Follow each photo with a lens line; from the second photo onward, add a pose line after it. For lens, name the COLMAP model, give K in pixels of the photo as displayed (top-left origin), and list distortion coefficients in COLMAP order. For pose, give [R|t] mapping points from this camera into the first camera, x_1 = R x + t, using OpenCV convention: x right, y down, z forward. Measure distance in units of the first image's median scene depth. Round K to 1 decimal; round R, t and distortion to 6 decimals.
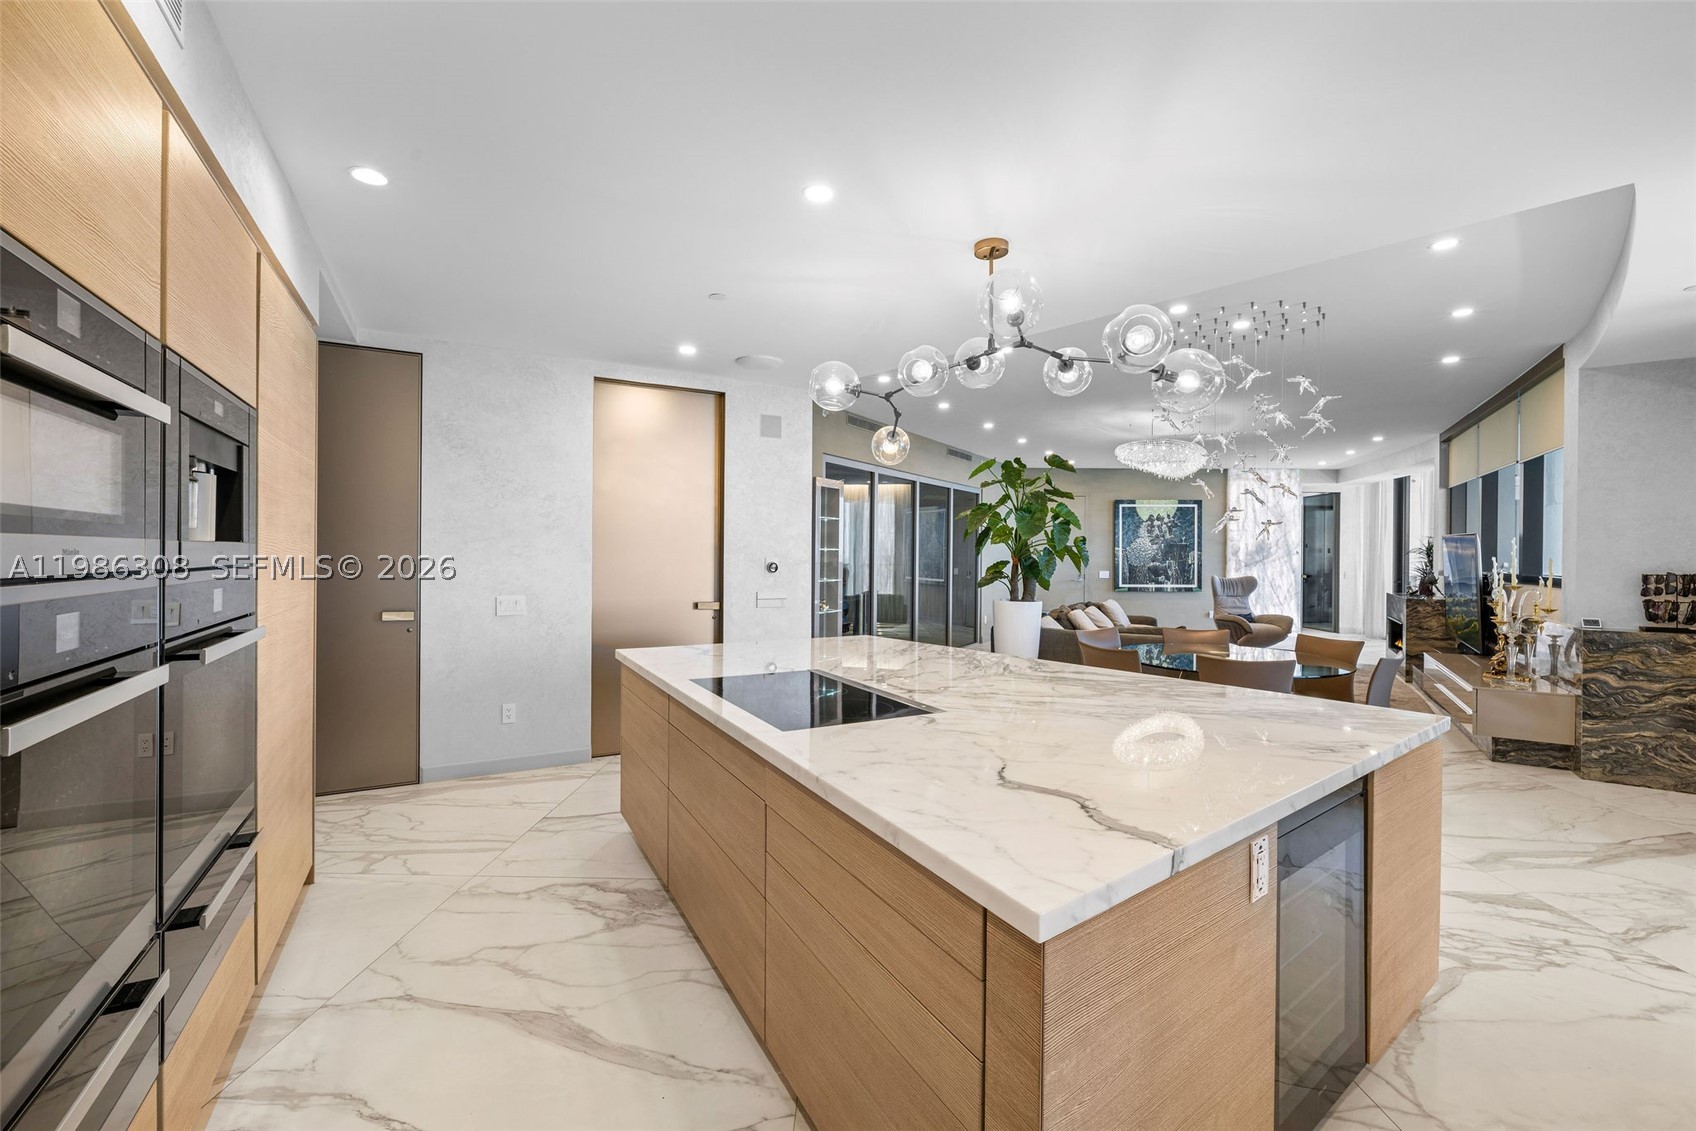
lens RADIAL K [[712.3, 0, 854.1], [0, 712.3, 555.3], [0, 0, 1]] dist [0.000252, -0.000211]
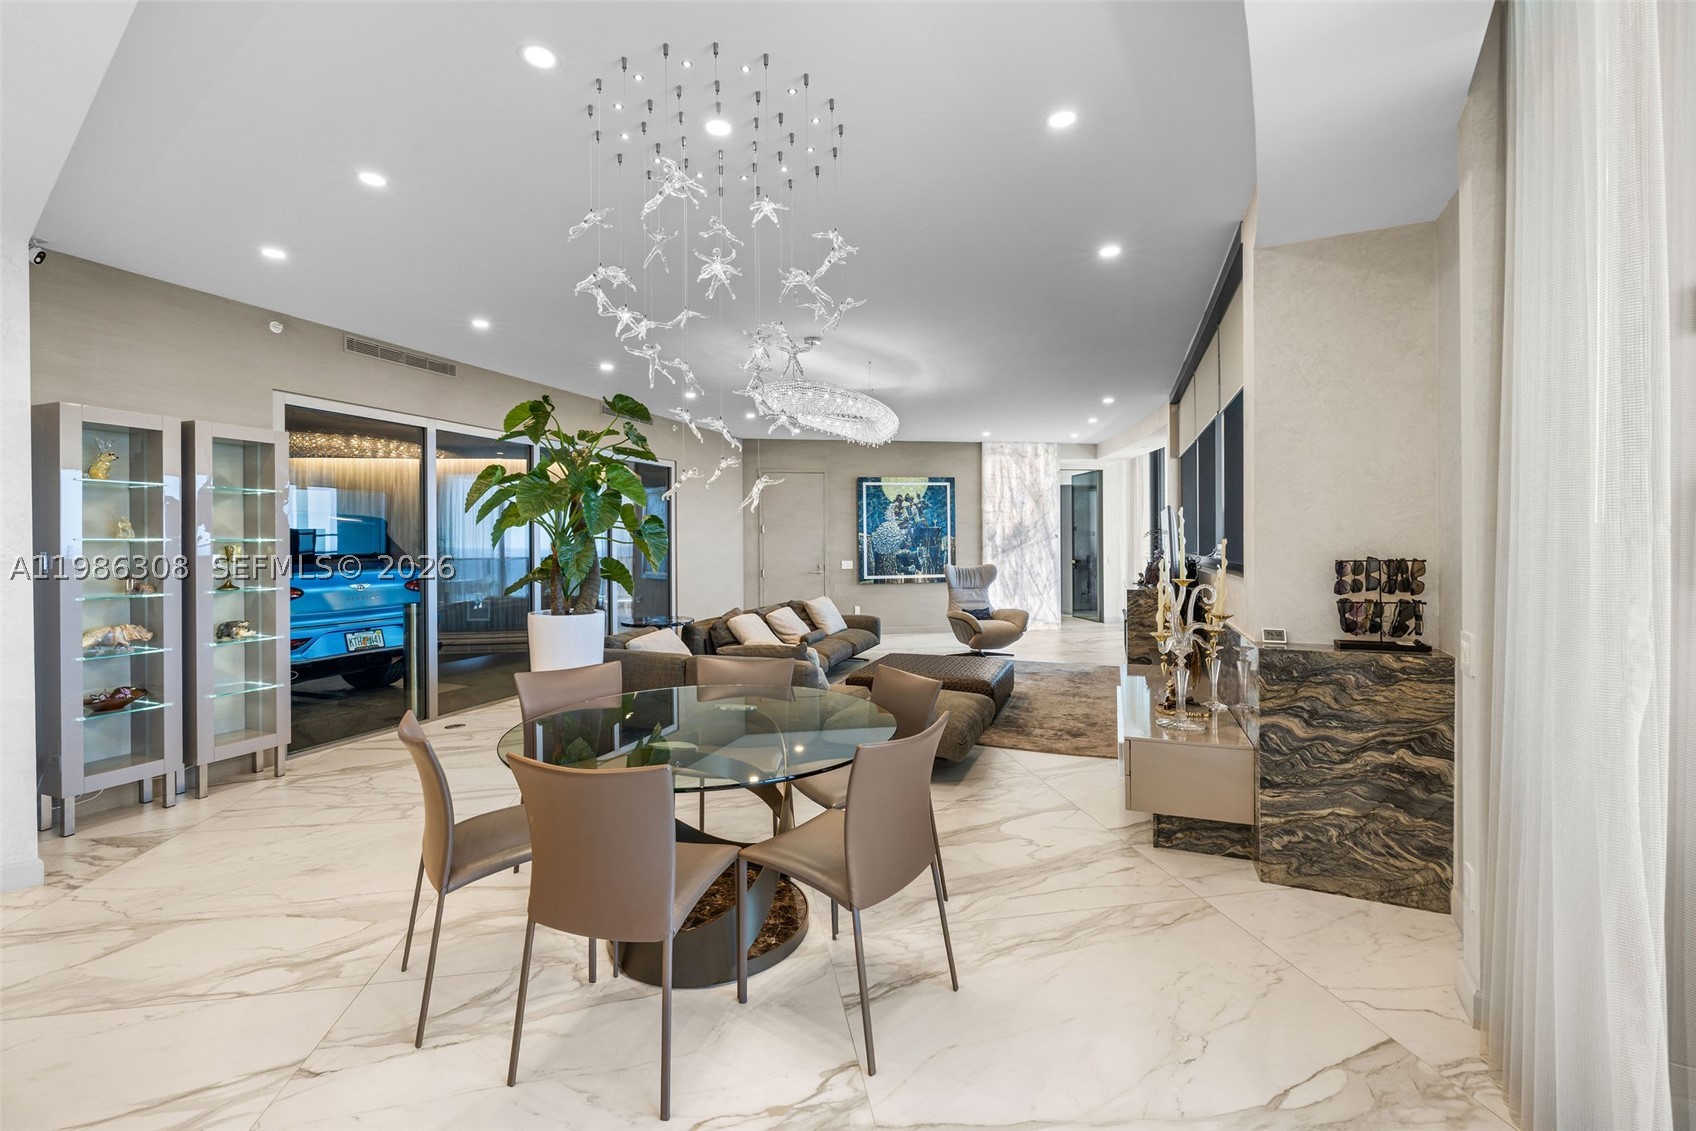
lens RADIAL K [[721.5, 0, 842.1], [0, 721.5, 544.5], [0, 0, 1]] dist [-0.000446, -0.000157]
pose [[0.983347, -0.015693, 0.181057, 0.540266], [0.015743, 0.999875, 0.001158, 0.004511], [-0.181053, 0.001711, 0.983472, 0.431198]]
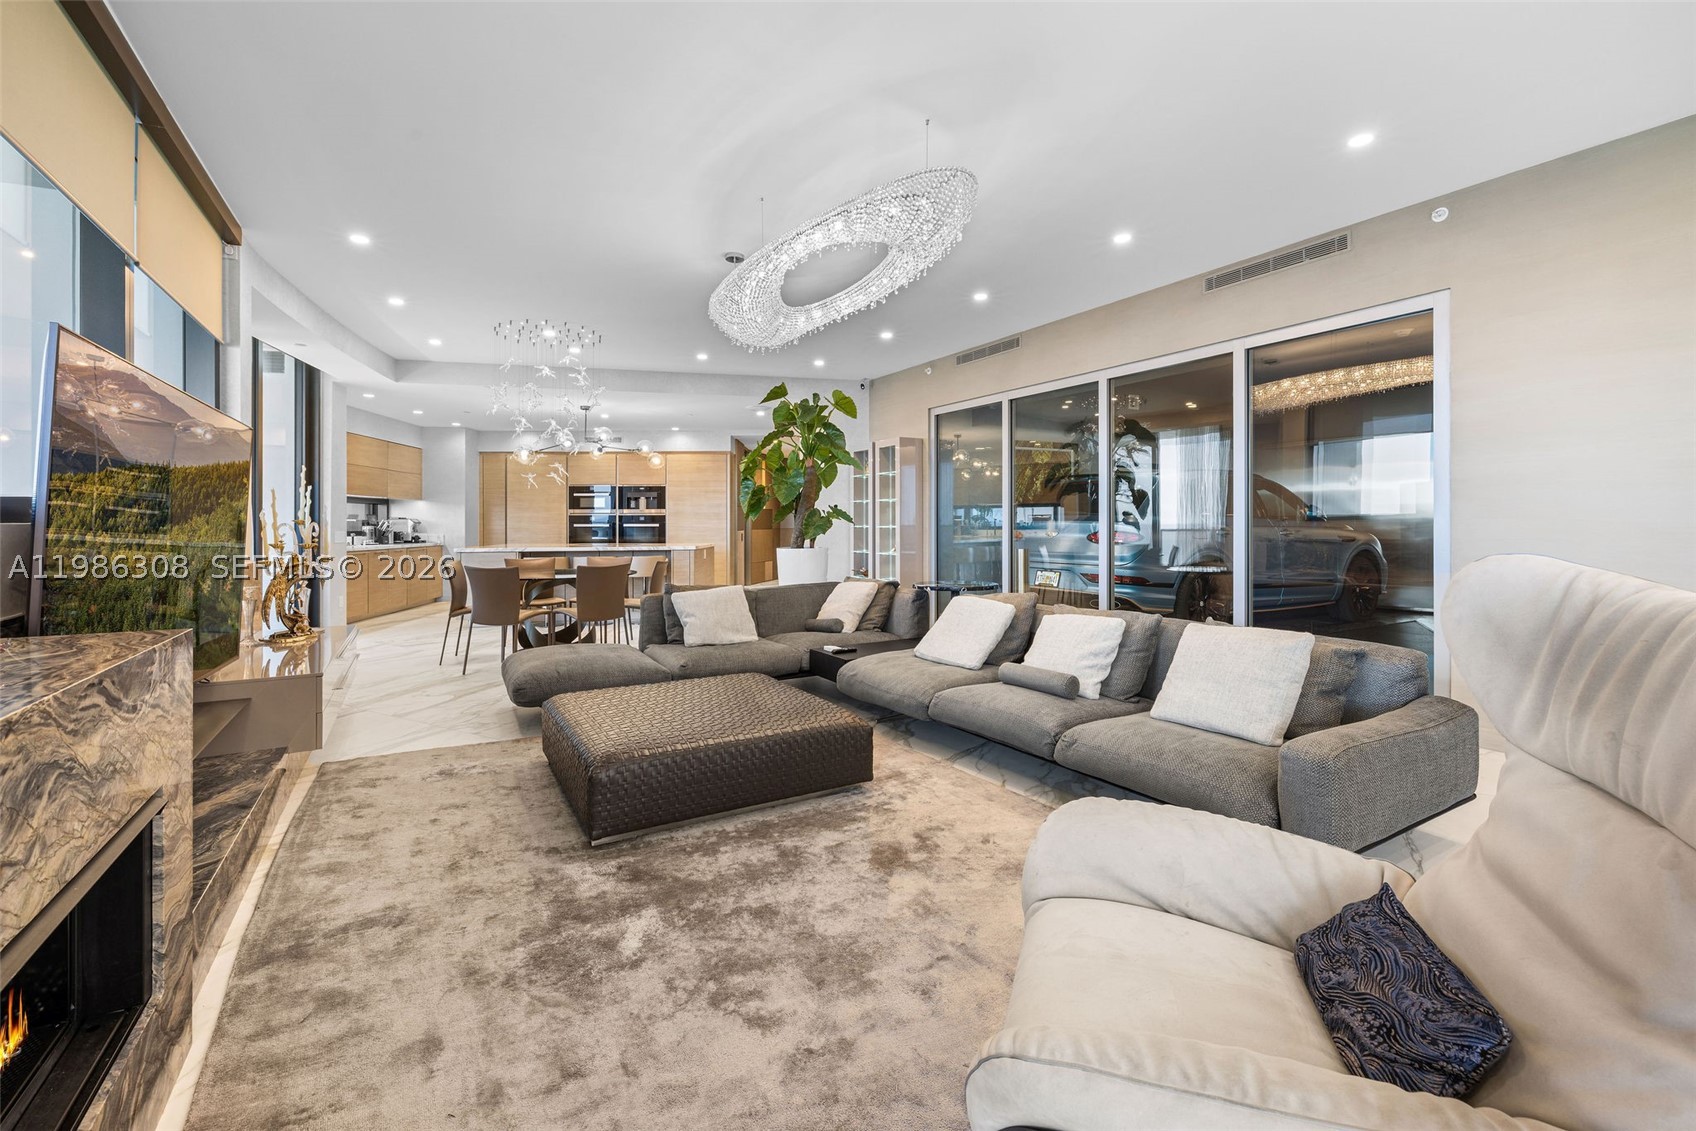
lens RADIAL K [[721.5, 0, 842.1], [0, 721.5, 544.5], [0, 0, 1]] dist [-0.000446, -0.000157]
pose [[-0.483210, 0.019389, -0.875290, 1.528016], [-0.003117, 0.999710, 0.023866, 0.052356], [0.875499, 0.014261, -0.483009, 2.221078]]
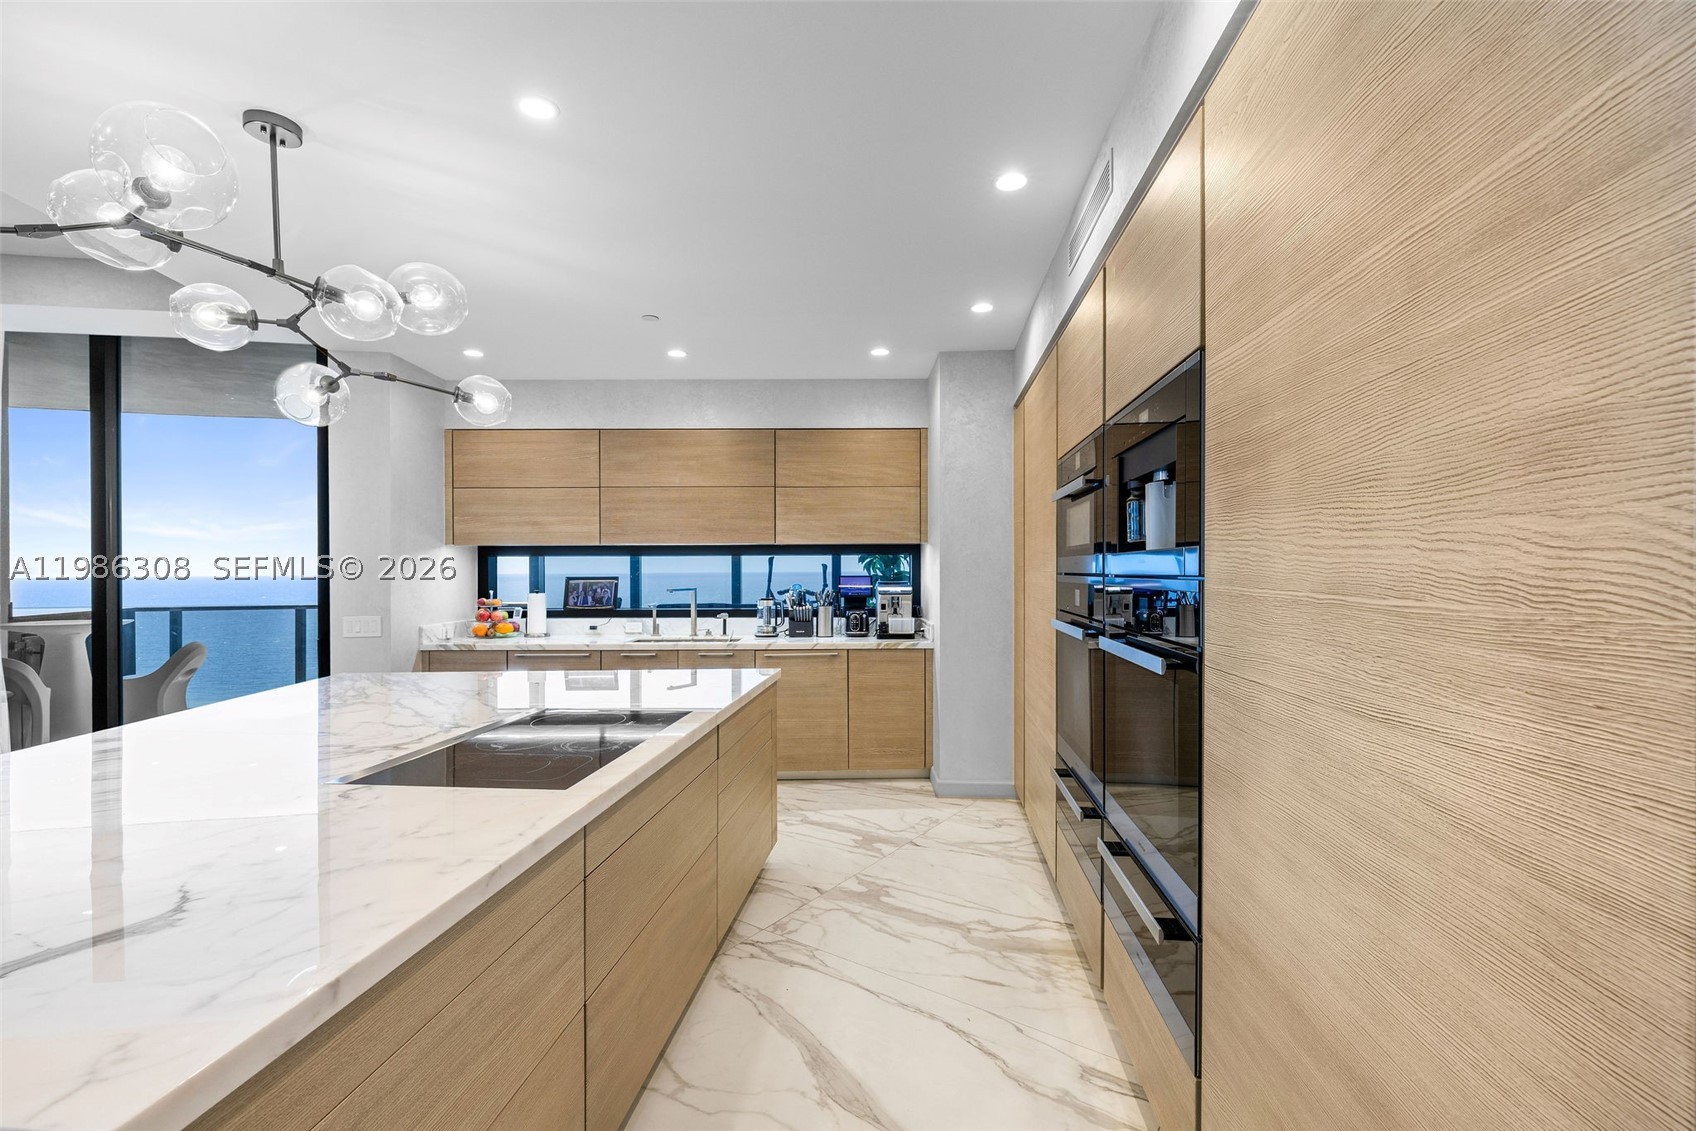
lens RADIAL K [[753.4, 0, 843.2], [0, 753.4, 570.9], [0, 0, 1]] dist [0.000068, -0.000018]
pose [[-0.816102, -0.005571, 0.577881, -0.450089], [-0.001459, 0.999970, 0.007580, -0.000187], [-0.577906, 0.005343, -0.816086, 0.815450]]
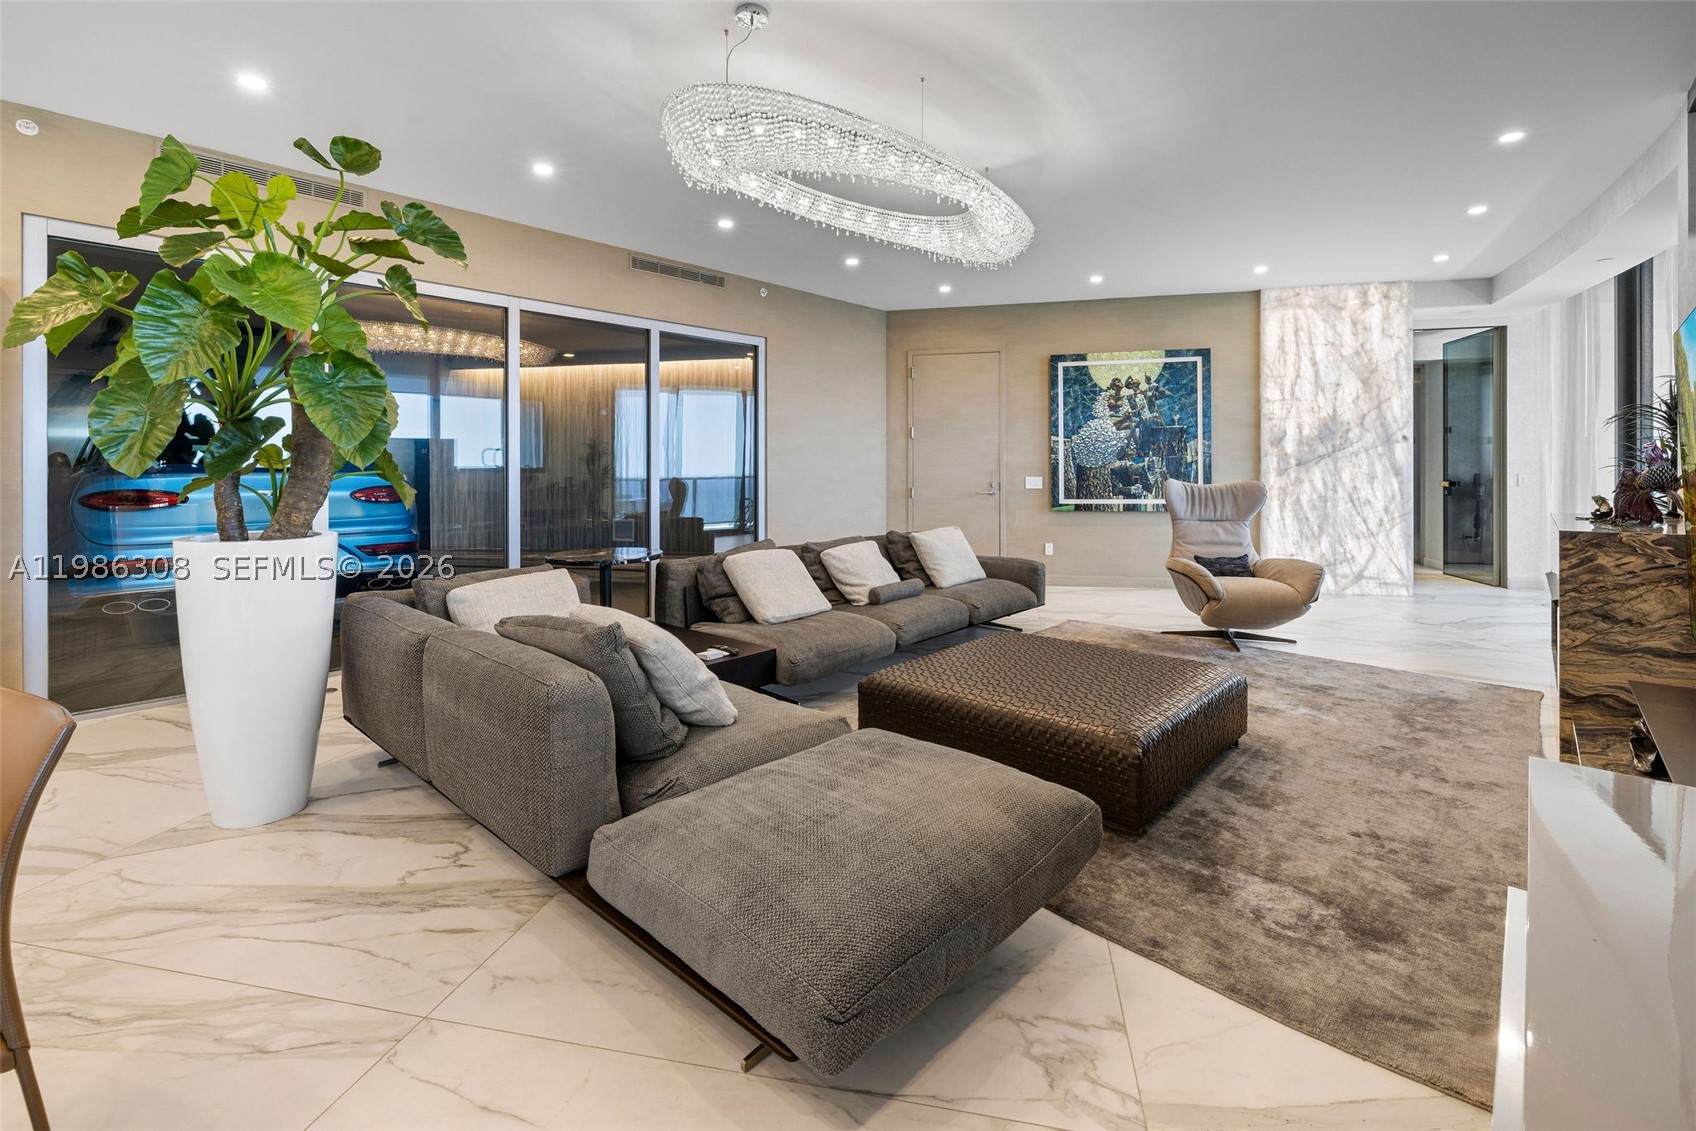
lens RADIAL K [[751.3, 0, 821.7], [0, 751.3, 475.1], [0, 0, 1]] dist [-0.000472, -0.000143]
pose [[0.976227, -0.011624, -0.216437, 0.898359], [0.012162, 0.999925, 0.001157, 0.050978], [0.216407, -0.003762, 0.976296, 1.007260]]
